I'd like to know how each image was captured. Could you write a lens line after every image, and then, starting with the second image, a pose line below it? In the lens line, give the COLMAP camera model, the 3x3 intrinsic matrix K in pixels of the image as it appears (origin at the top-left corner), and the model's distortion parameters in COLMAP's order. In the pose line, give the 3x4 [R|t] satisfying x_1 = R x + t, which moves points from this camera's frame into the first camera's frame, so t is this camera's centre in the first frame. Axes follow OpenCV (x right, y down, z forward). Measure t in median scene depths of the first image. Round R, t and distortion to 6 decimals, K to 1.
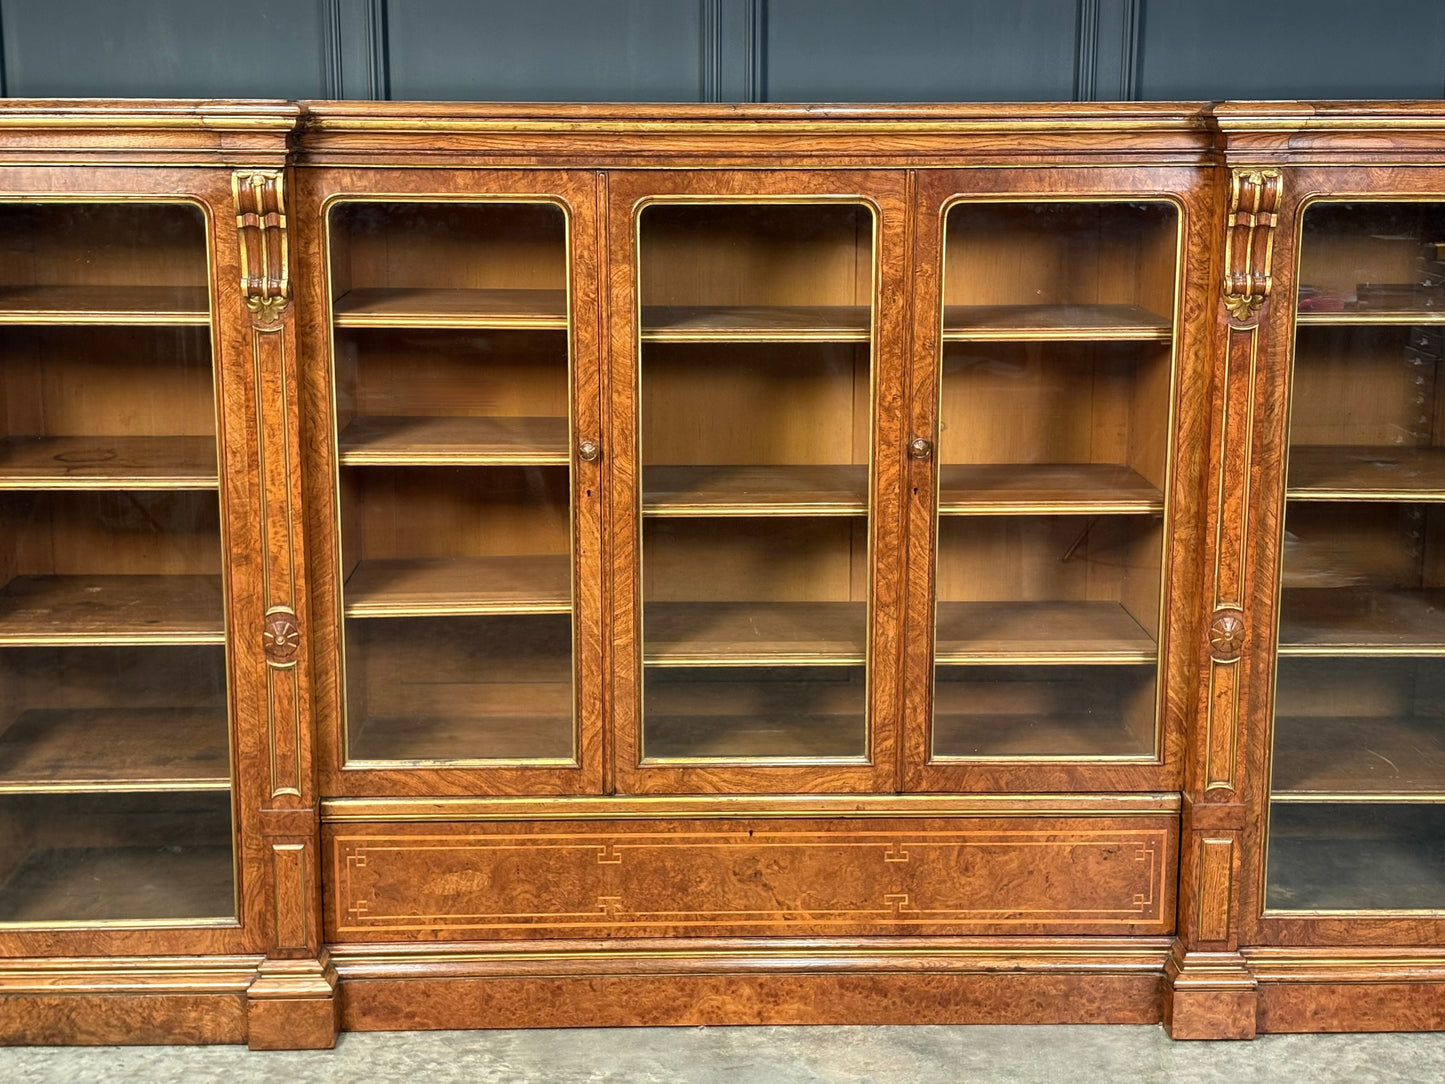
lens RADIAL K [[2201.1, 0, 725.1], [0, 2201.1, 551.2], [0, 0, 1]] dist [0.213371, -0.778511]
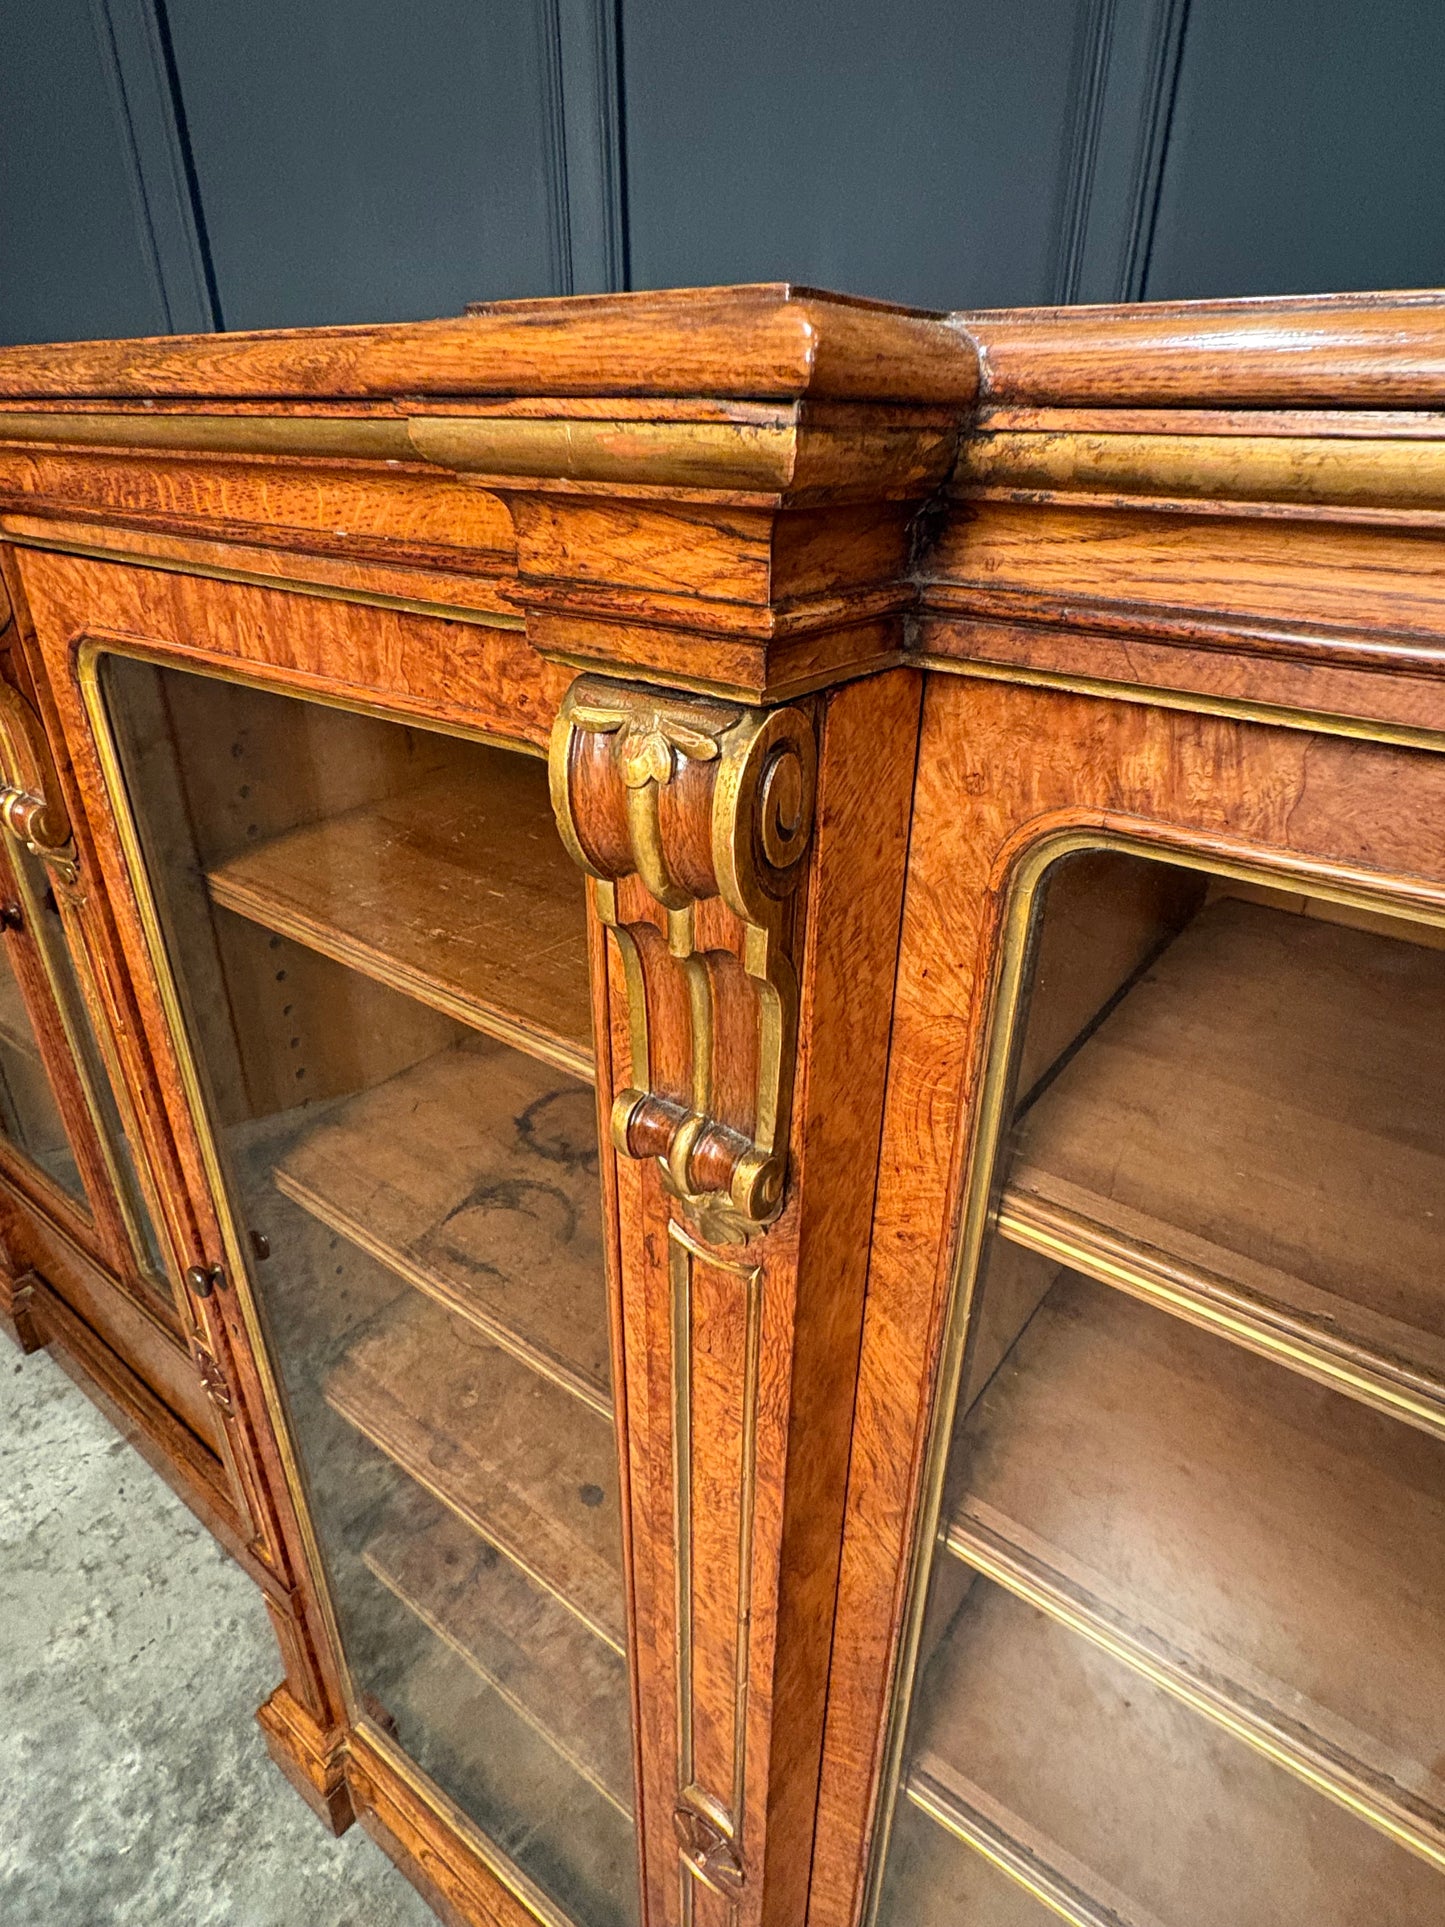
lens RADIAL K [[1062.1, 0, 722.5], [0, 1062.1, 963.5], [0, 0, 1]] dist [0.002030, 0.000035]
pose [[0.774731, 0.298292, -0.557508, -0.134800], [-0.139943, 0.940751, 0.308874, -0.165906], [0.616610, -0.161275, 0.770573, 0.858240]]
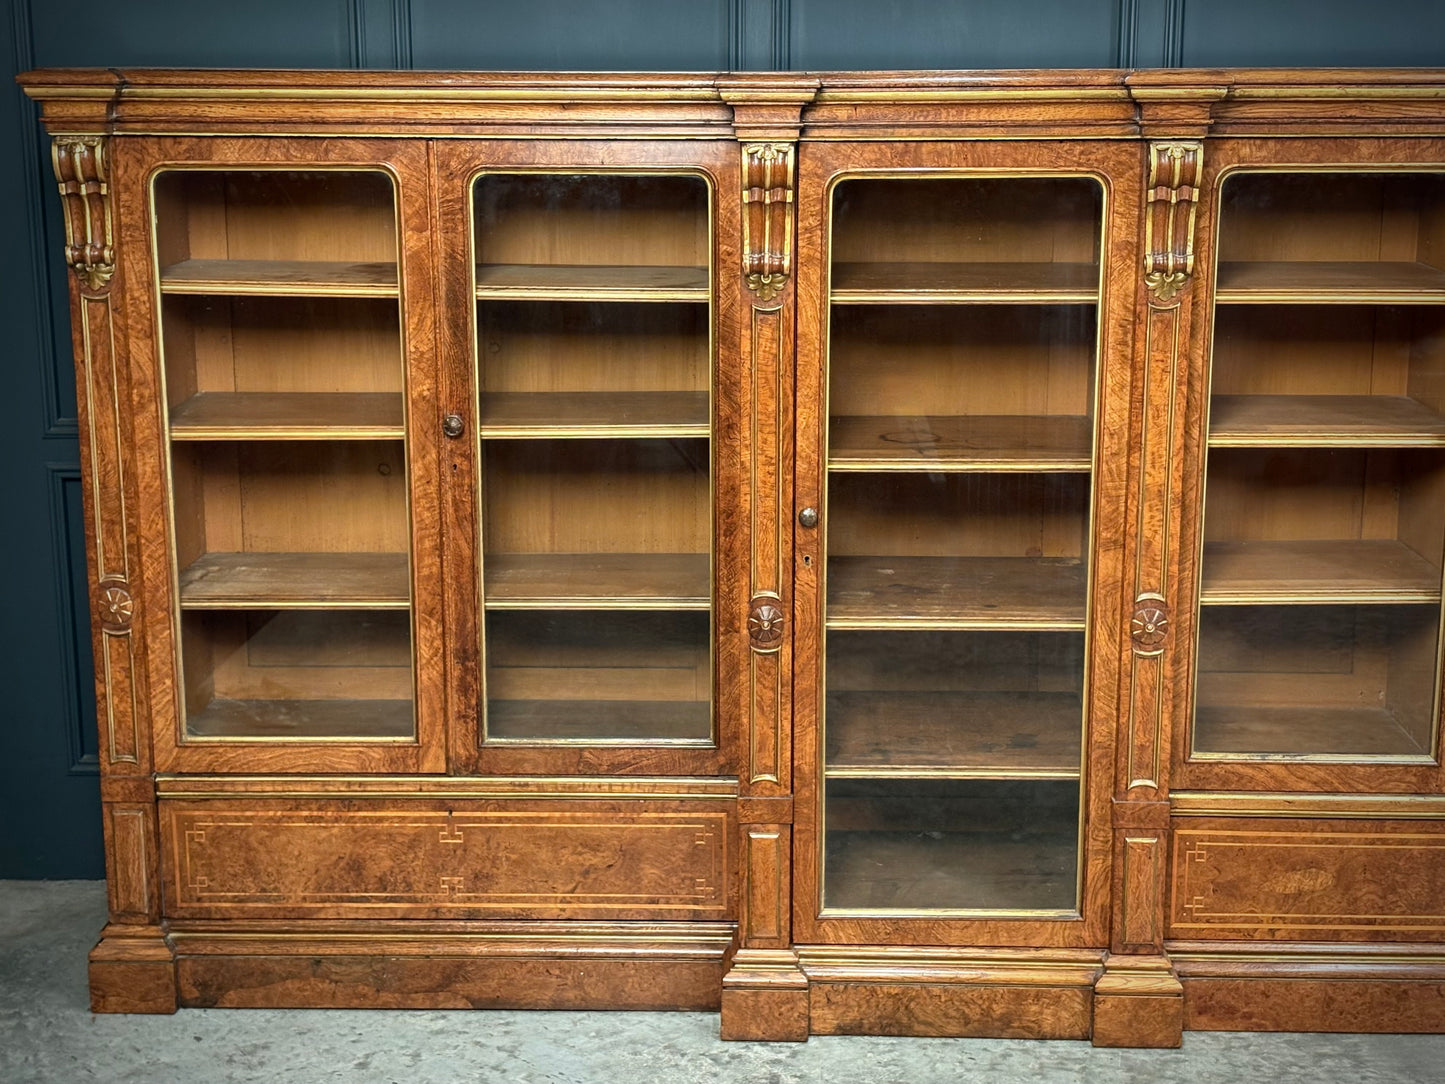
lens RADIAL K [[2201.1, 0, 725.1], [0, 2201.1, 551.2], [0, 0, 1]] dist [0.213371, -0.778511]
pose [[0.998340, 0.009123, -0.056870, -0.322727], [-0.008354, 0.999871, 0.013751, -0.005026], [0.056989, -0.013253, 0.998287, 0.021543]]
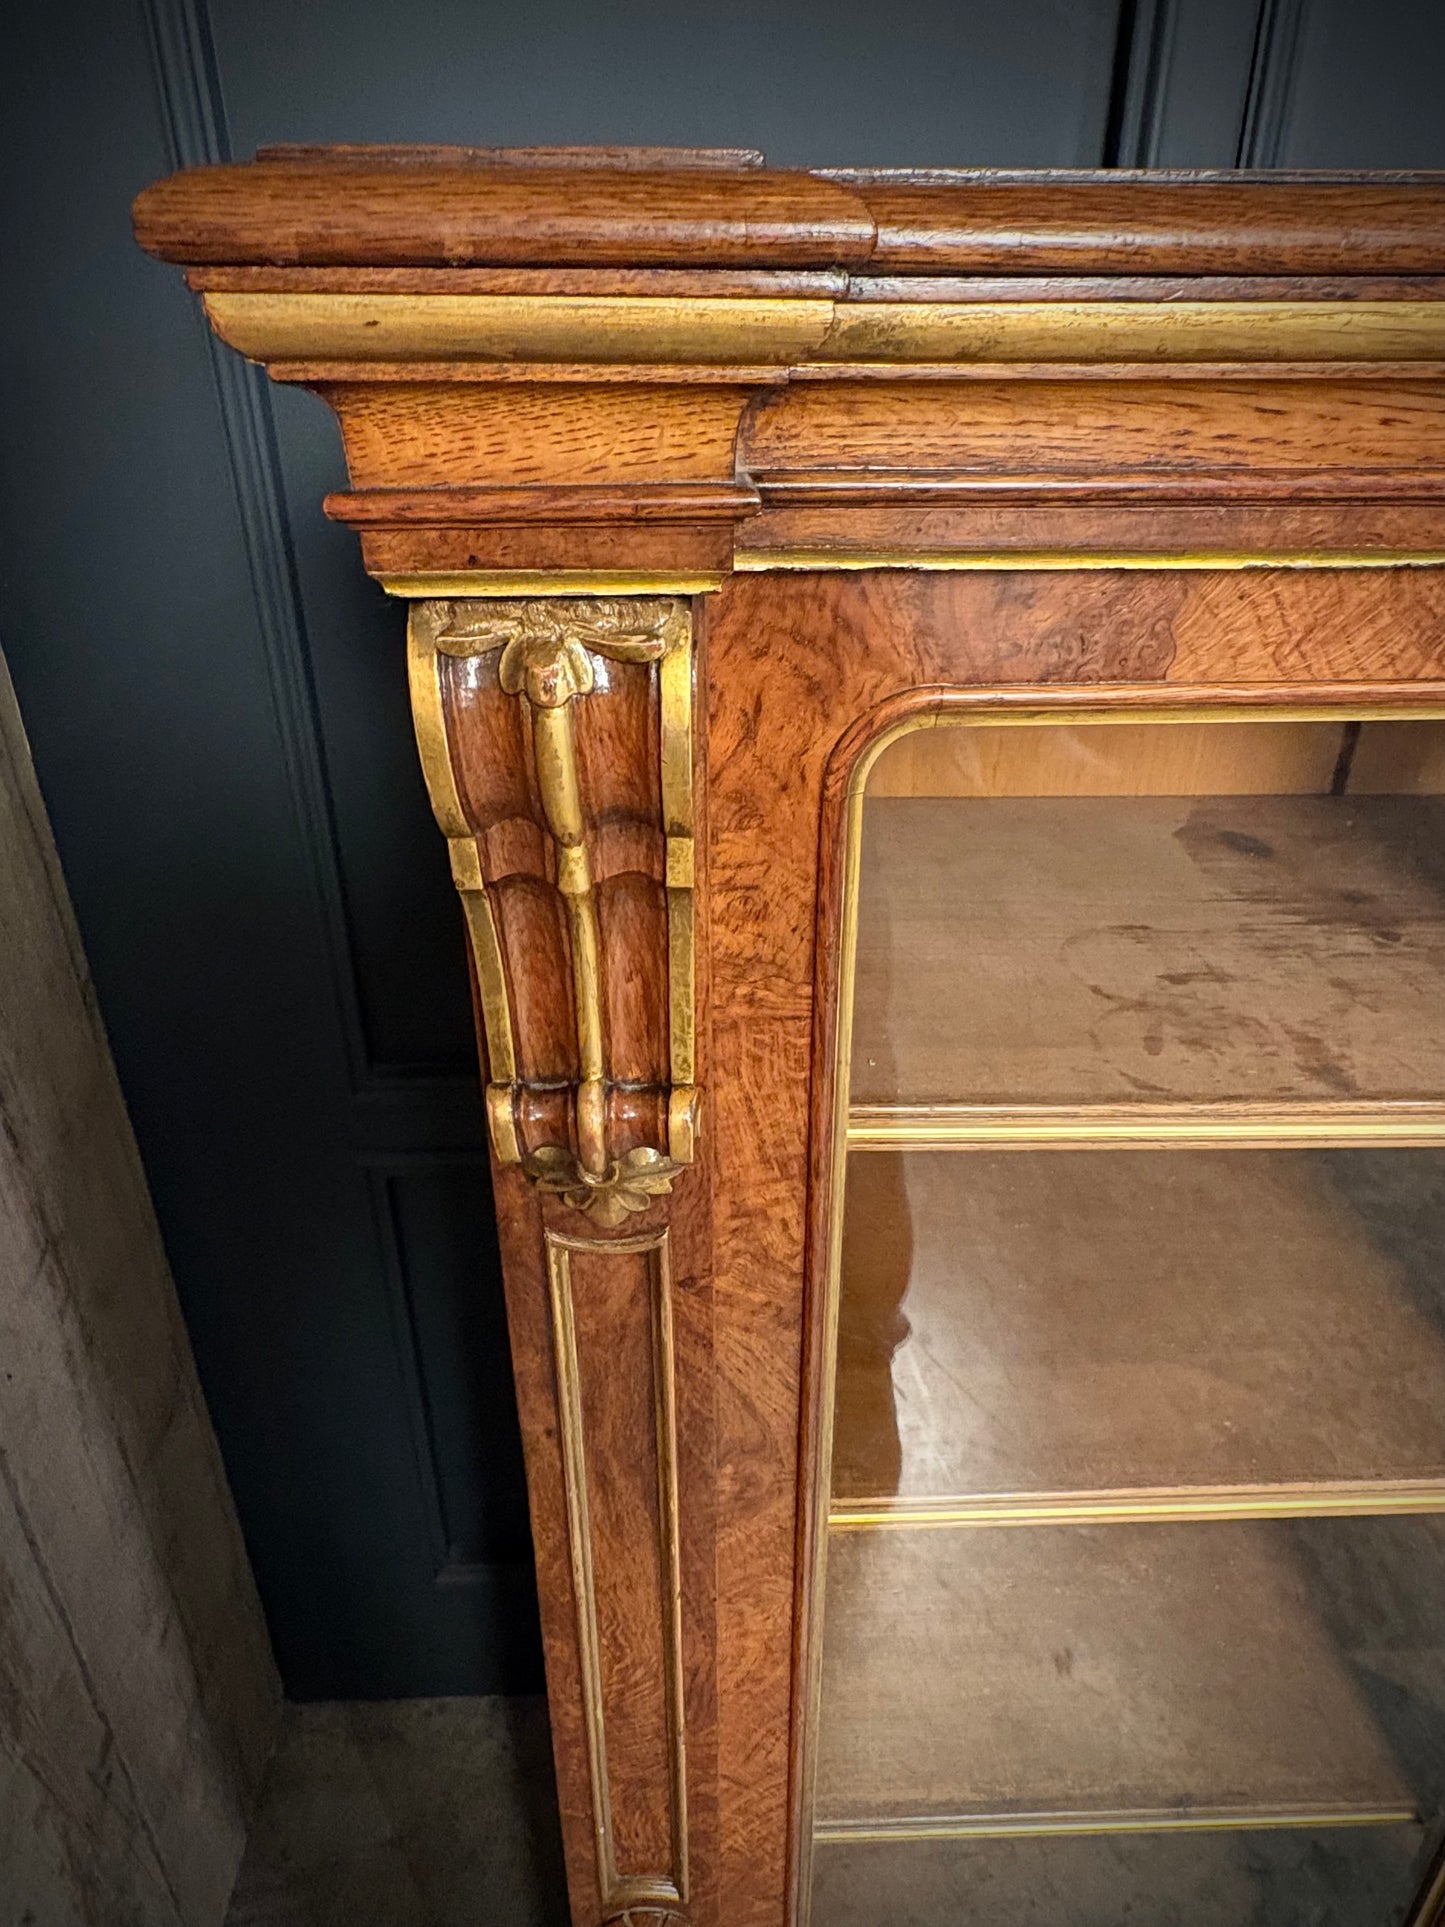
lens RADIAL K [[1267.6, 0, 749.7], [0, 1267.6, 962.4], [0, 0, 1]] dist [0.002762, 0.000350]
pose [[0.999970, 0.000690, 0.007667, -0.633513], [-0.002795, 0.960530, 0.278163, -0.163616], [-0.007173, -0.278177, 0.960503, 0.842343]]
